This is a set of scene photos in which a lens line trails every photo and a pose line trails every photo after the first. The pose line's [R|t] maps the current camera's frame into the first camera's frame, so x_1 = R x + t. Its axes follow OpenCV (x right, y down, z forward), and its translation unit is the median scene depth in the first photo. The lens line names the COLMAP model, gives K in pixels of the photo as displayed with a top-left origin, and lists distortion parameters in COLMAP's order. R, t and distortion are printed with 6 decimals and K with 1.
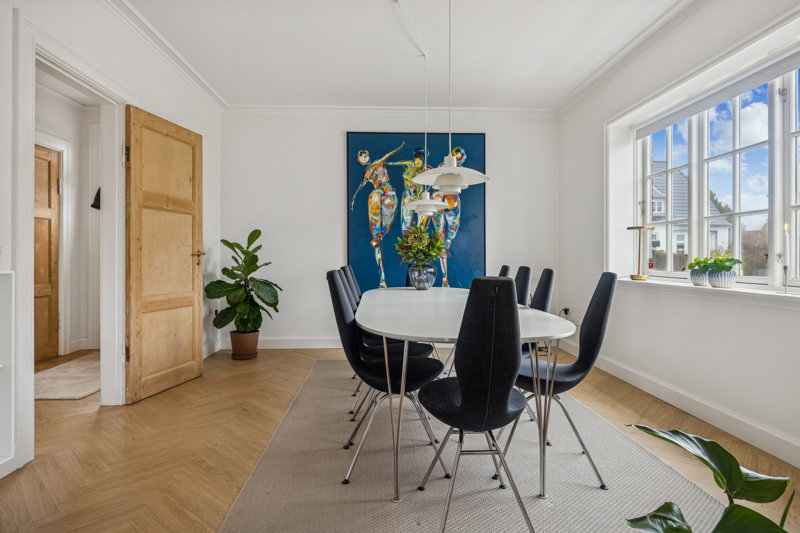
lens RADIAL K [[446.5, 0, 395.9], [0, 446.5, 259.8], [0, 0, 1]] dist [-0.000292, -0.000066]
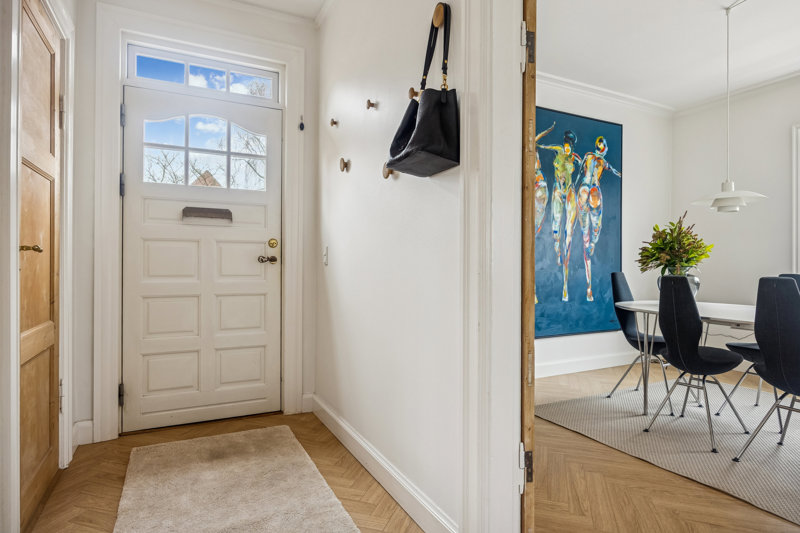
lens RADIAL K [[441.4, 0, 400.0], [0, 441.4, 266.5], [0, 0, 1]] dist [-0.003304, -0.000239]
pose [[0.908509, -0.000787, 0.417864, -0.572491], [0.000394, 0.999999, 0.001028, -0.002100], [-0.417865, -0.000770, 0.908509, 0.389711]]
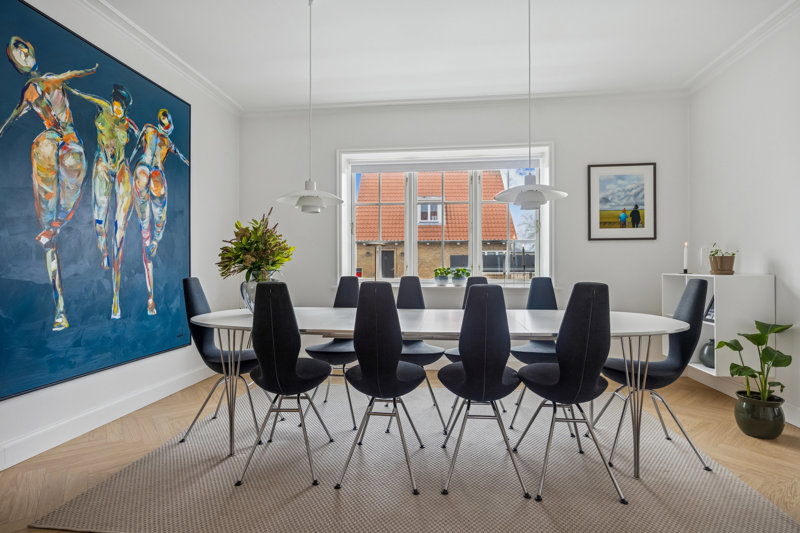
lens RADIAL K [[400.6, 0, 401.4], [0, 400.6, 269.7], [0, 0, 1]] dist [-0.012624, 0.000115]
pose [[0.157529, -0.005800, 0.987497, -0.418846], [0.005517, 0.999972, 0.004993, -0.003467], [-0.987499, 0.004662, 0.157557, 0.542041]]
